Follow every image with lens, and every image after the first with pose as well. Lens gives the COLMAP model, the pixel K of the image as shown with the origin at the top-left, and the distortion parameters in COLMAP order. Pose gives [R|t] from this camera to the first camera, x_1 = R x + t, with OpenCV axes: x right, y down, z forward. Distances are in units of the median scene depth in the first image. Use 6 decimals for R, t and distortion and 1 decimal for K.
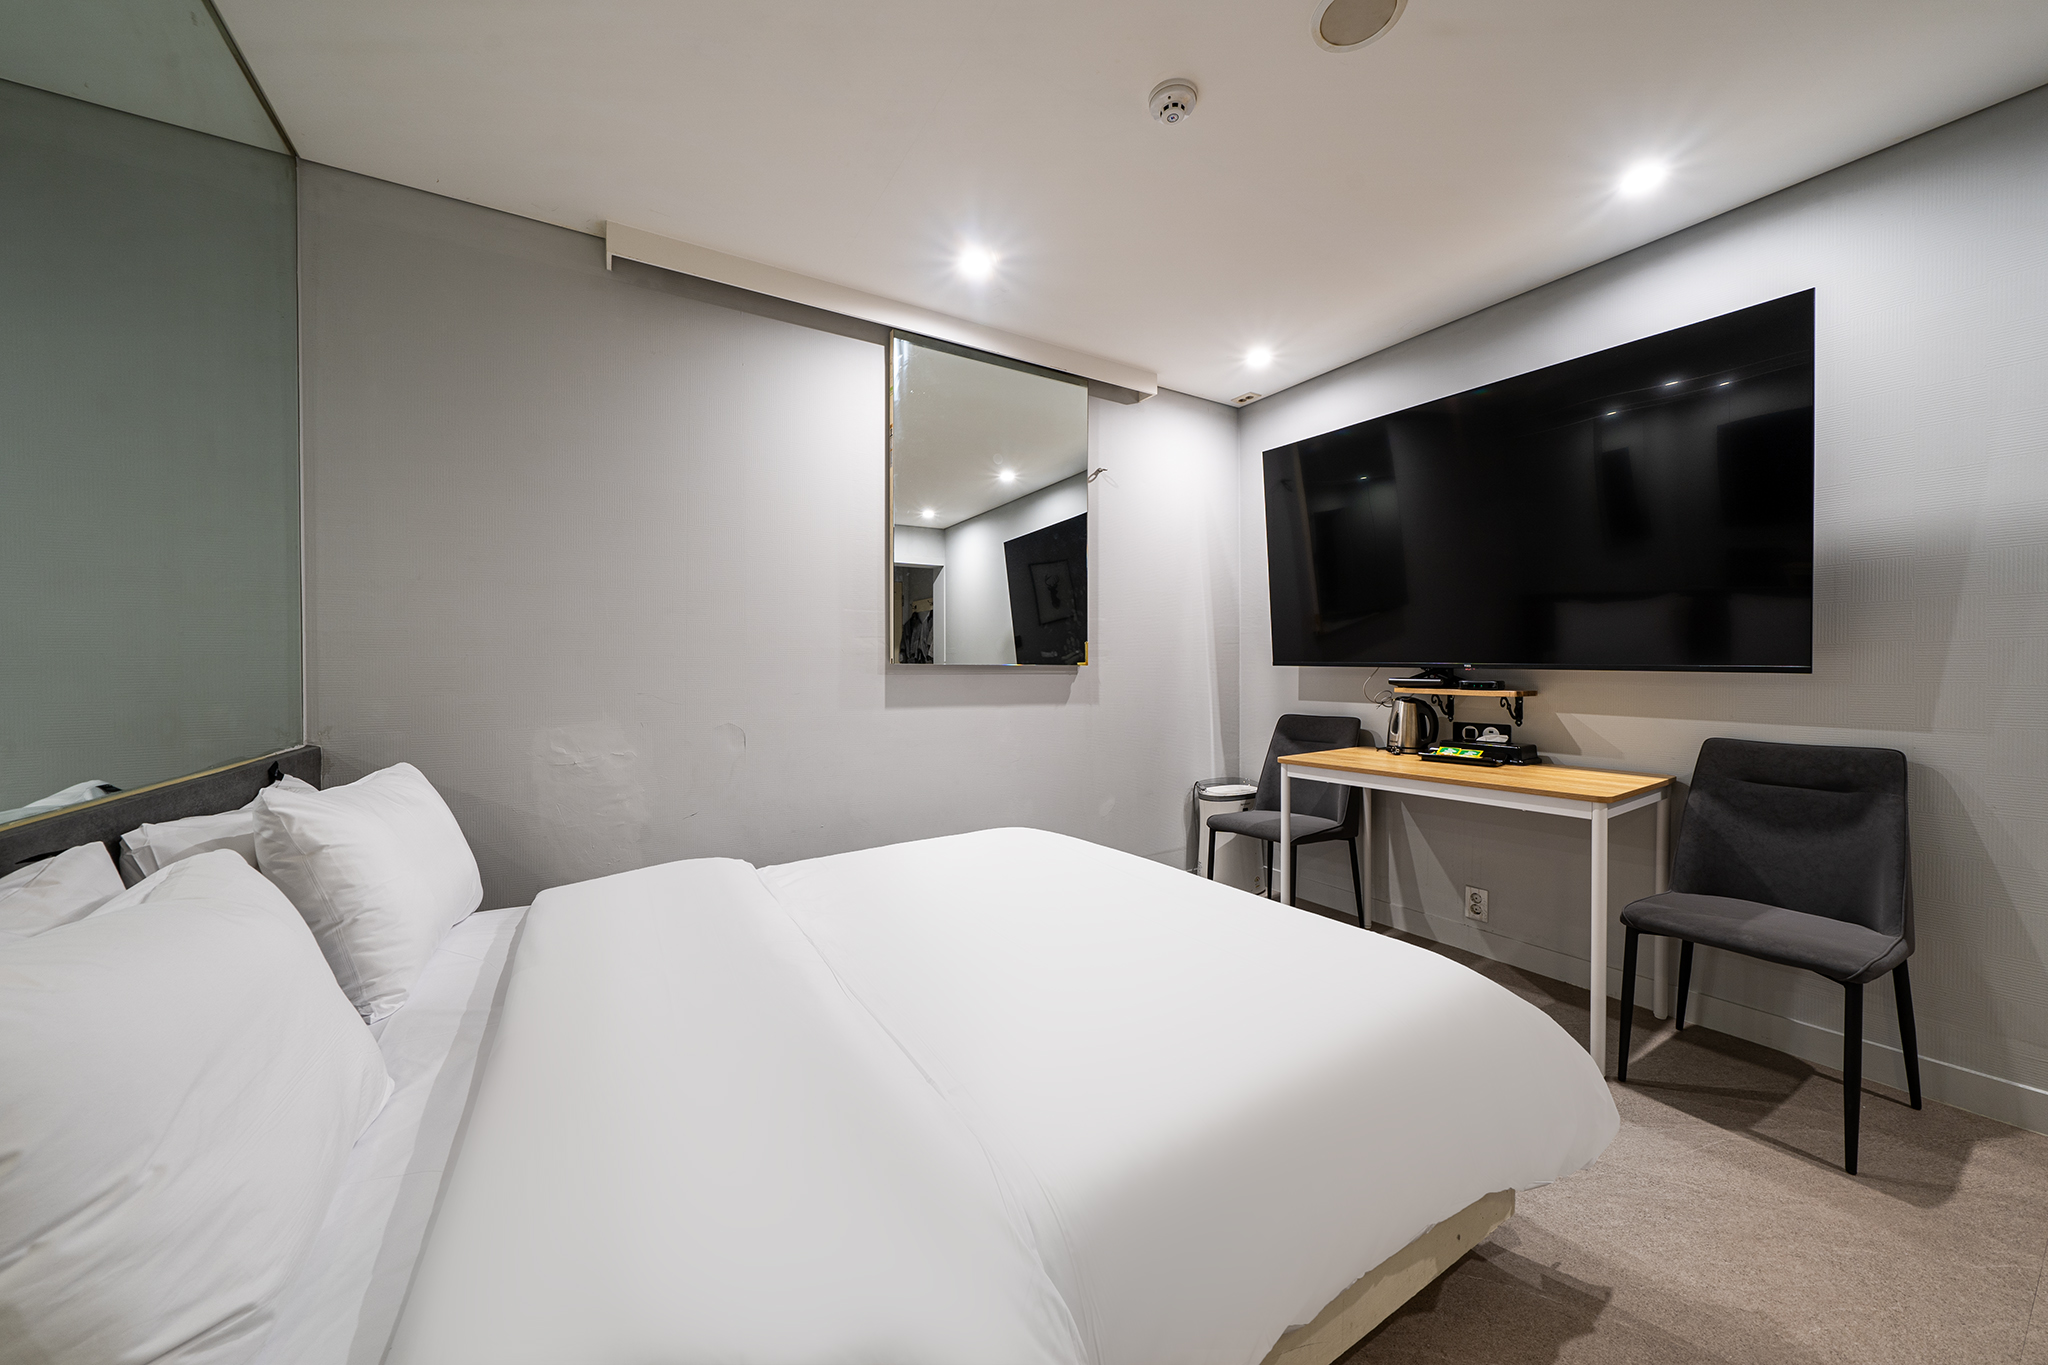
lens RADIAL K [[706.2, 0, 1024.0], [0, 706.2, 682.5], [0, 0, 1]] dist [-0.000883, -0.000223]
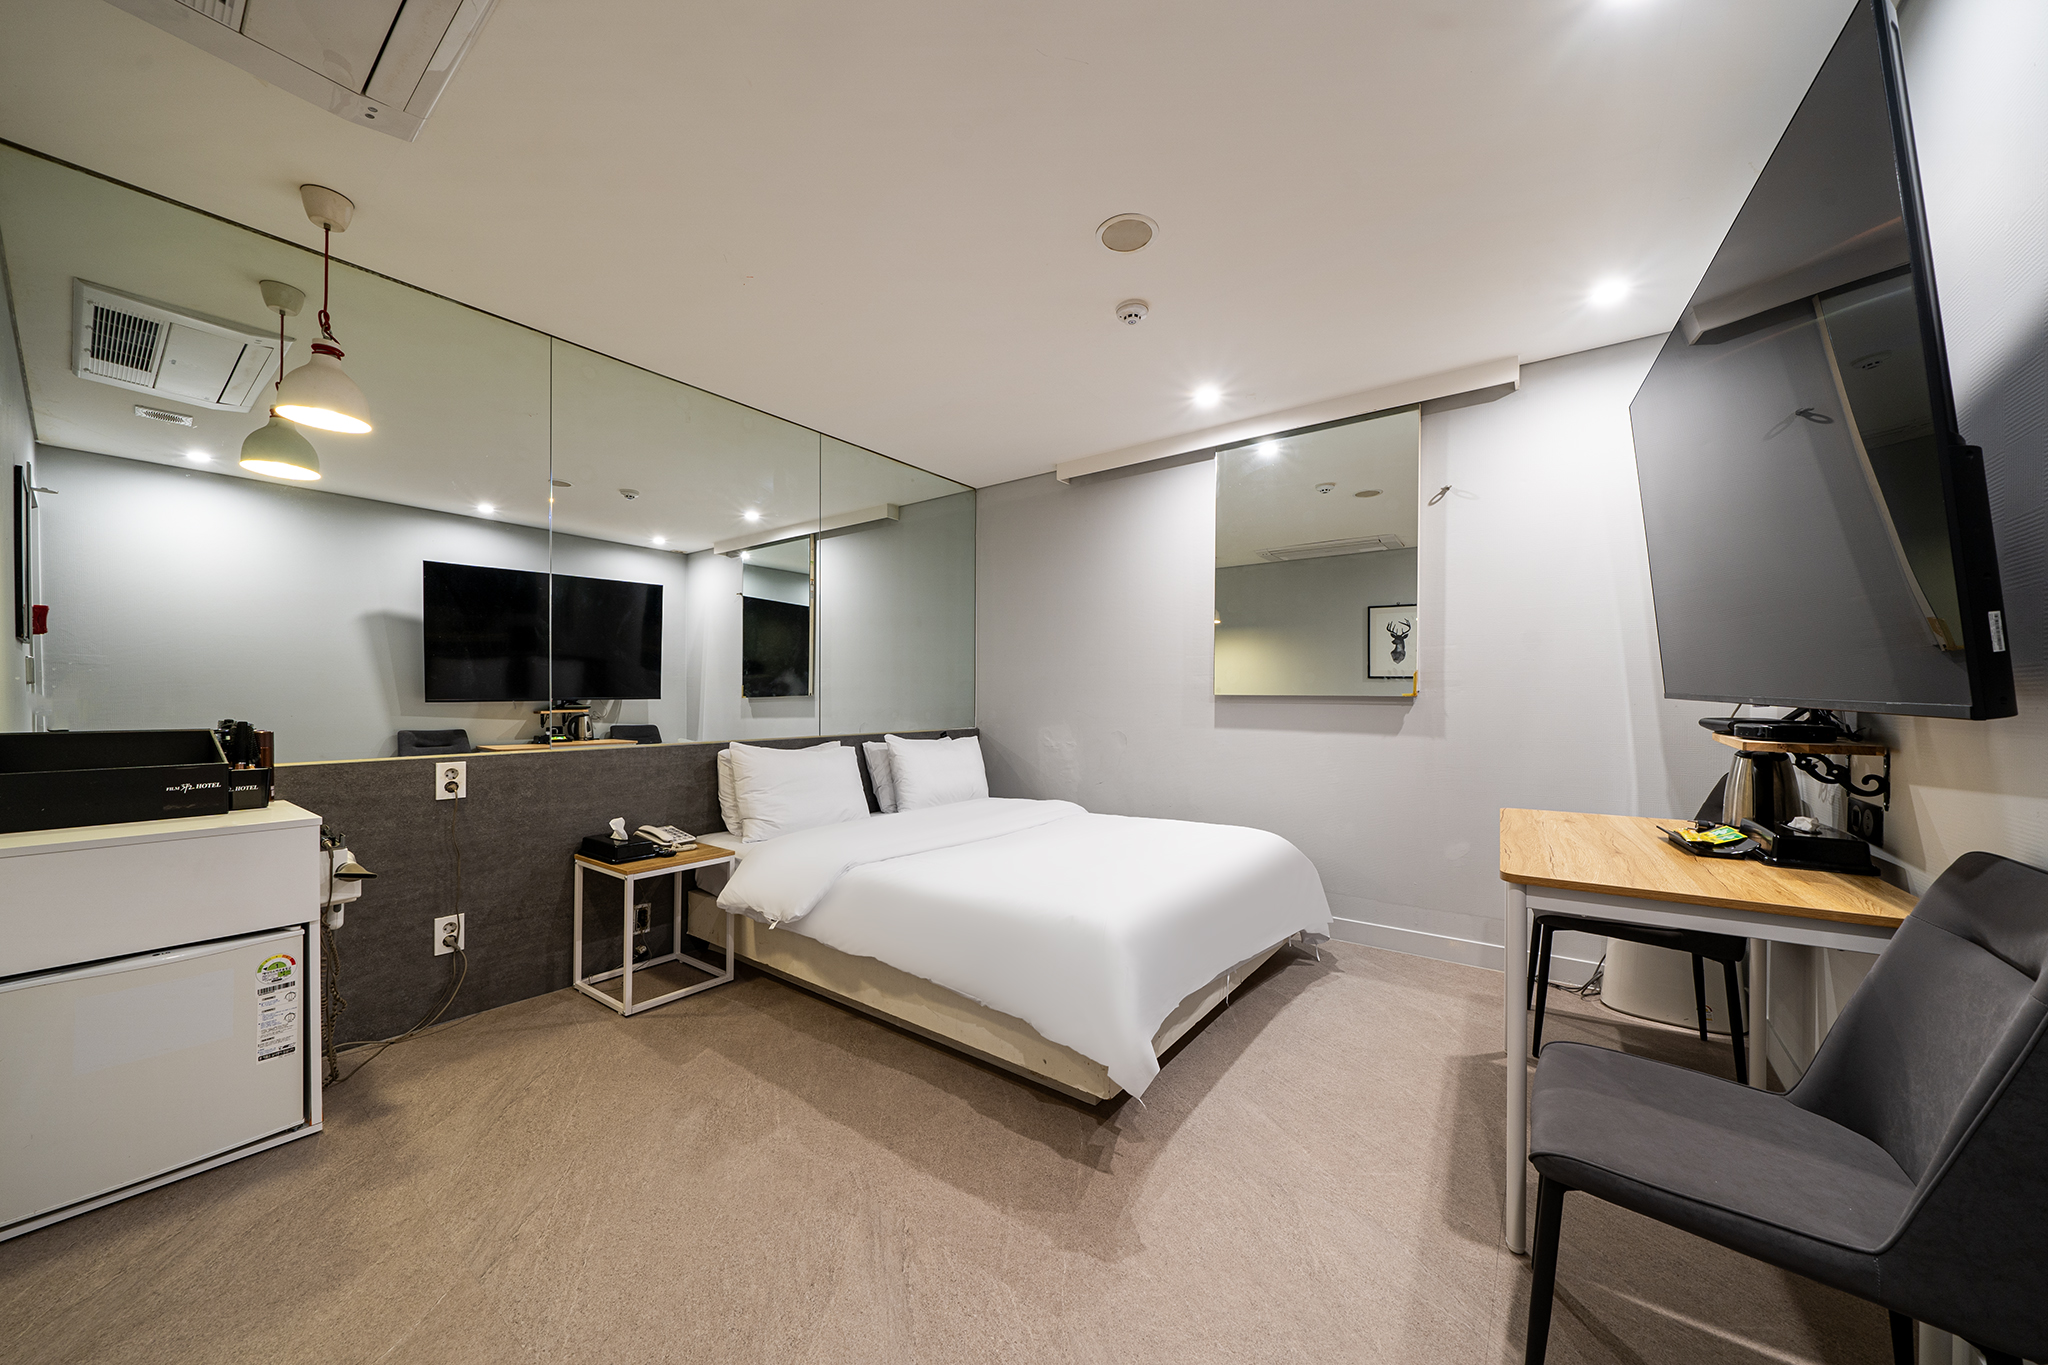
lens RADIAL K [[705.4, 0, 1021.0], [0, 705.4, 707.8], [0, 0, 1]] dist [-0.000822, -0.000033]
pose [[0.377105, 0.019647, -0.925962, 0.902726], [-0.022998, 0.999665, 0.011845, -0.009005], [0.925885, 0.016828, 0.377431, 0.152577]]
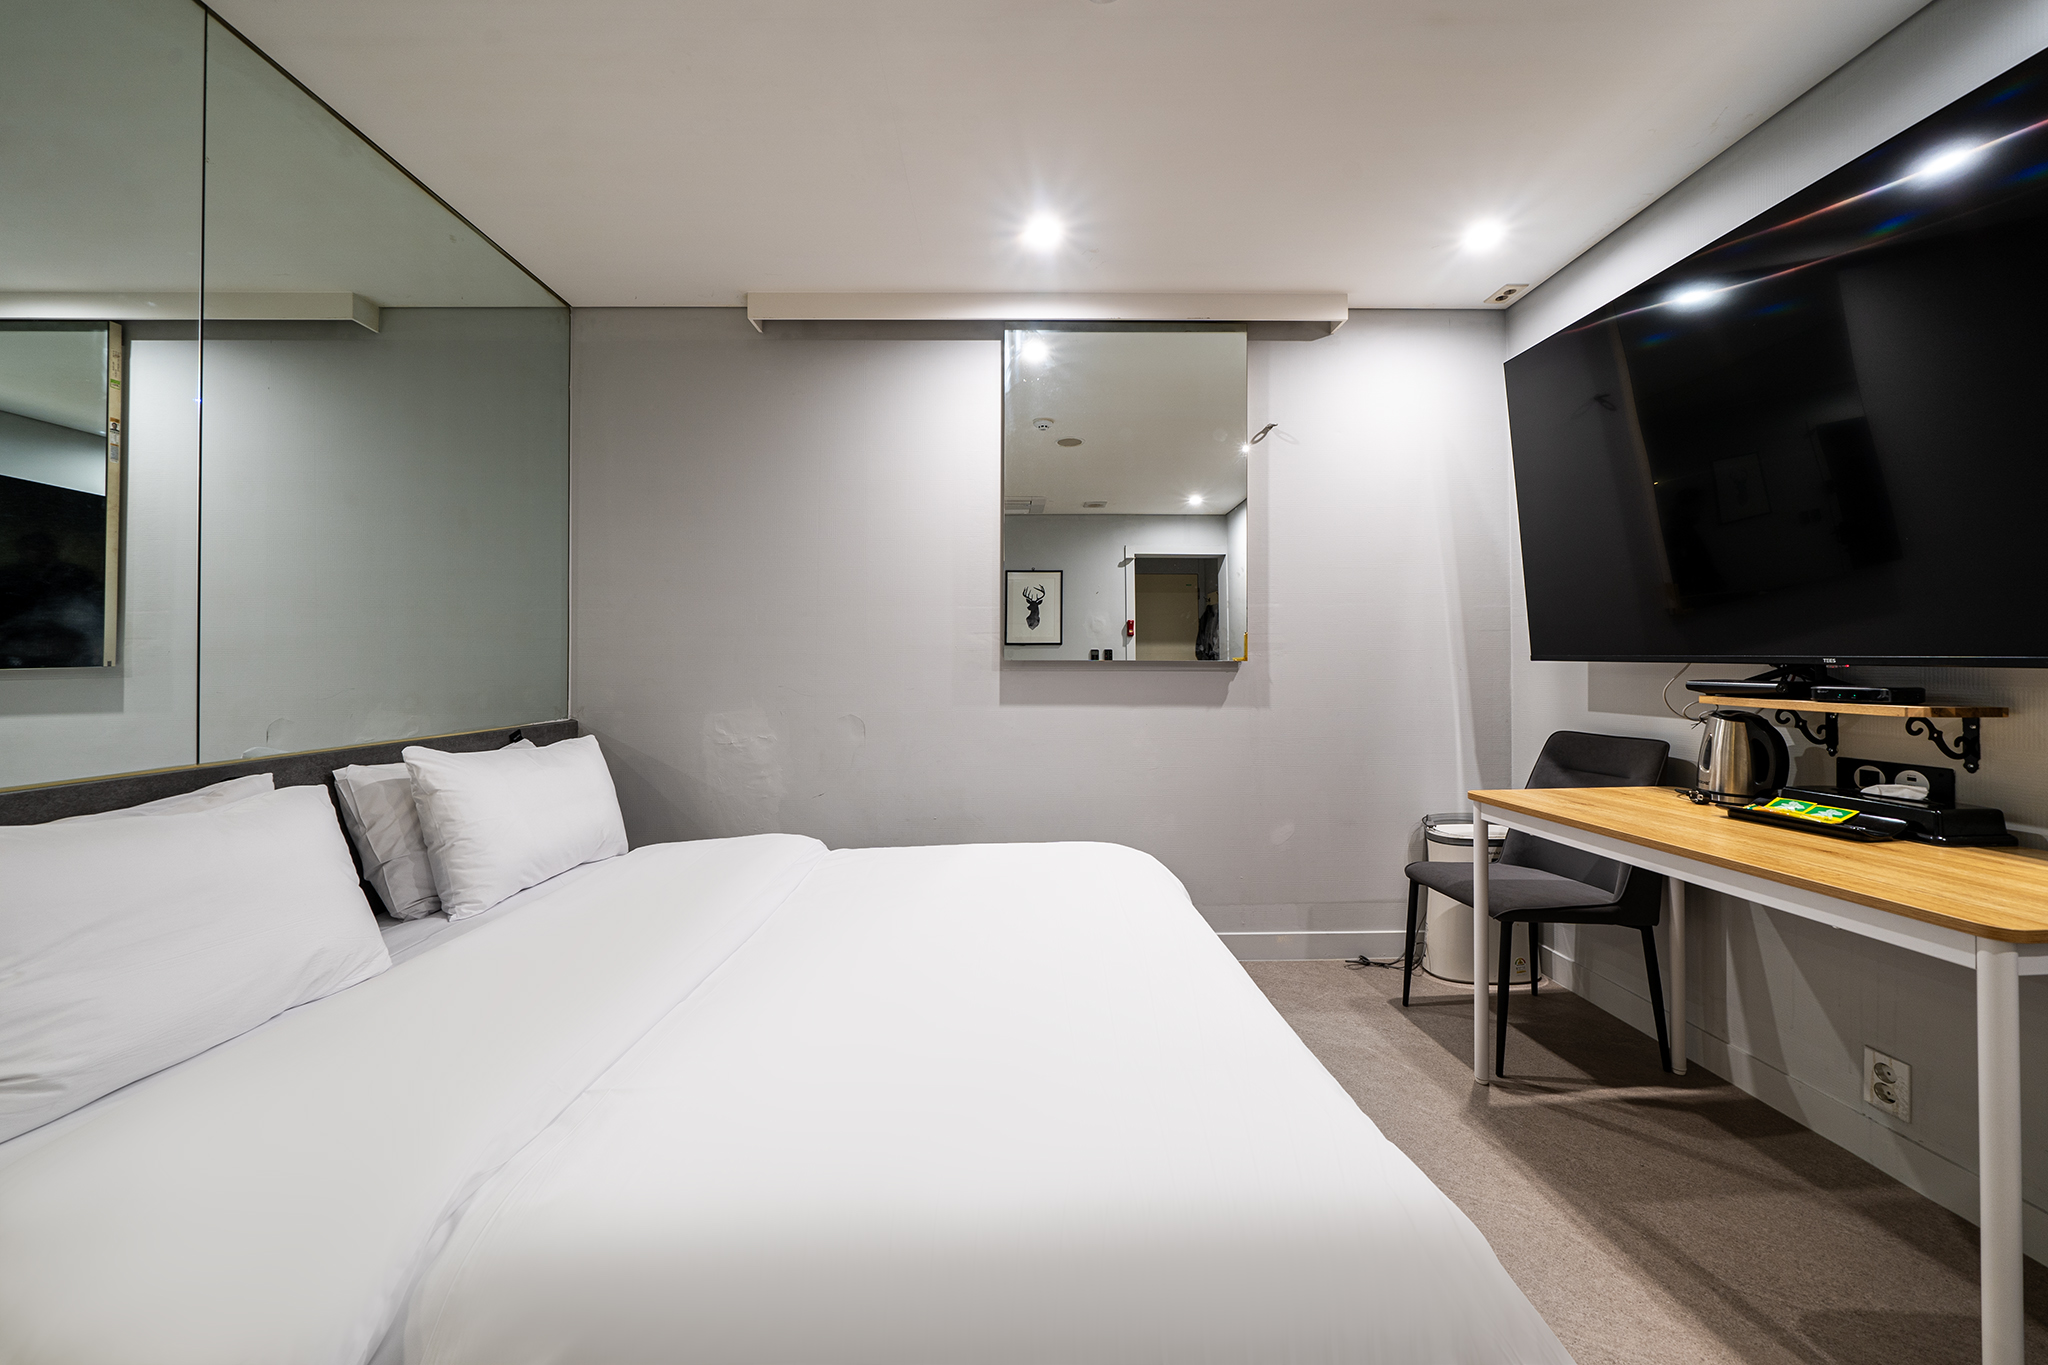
lens RADIAL K [[712.4, 0, 1018.8], [0, 712.4, 664.5], [0, 0, 1]] dist [-0.005041, -0.000132]
pose [[0.861922, 0.000081, -0.507041, 0.328279], [-0.010049, 0.999806, -0.016922, -0.003725], [0.506941, 0.019681, 0.861756, 0.157308]]
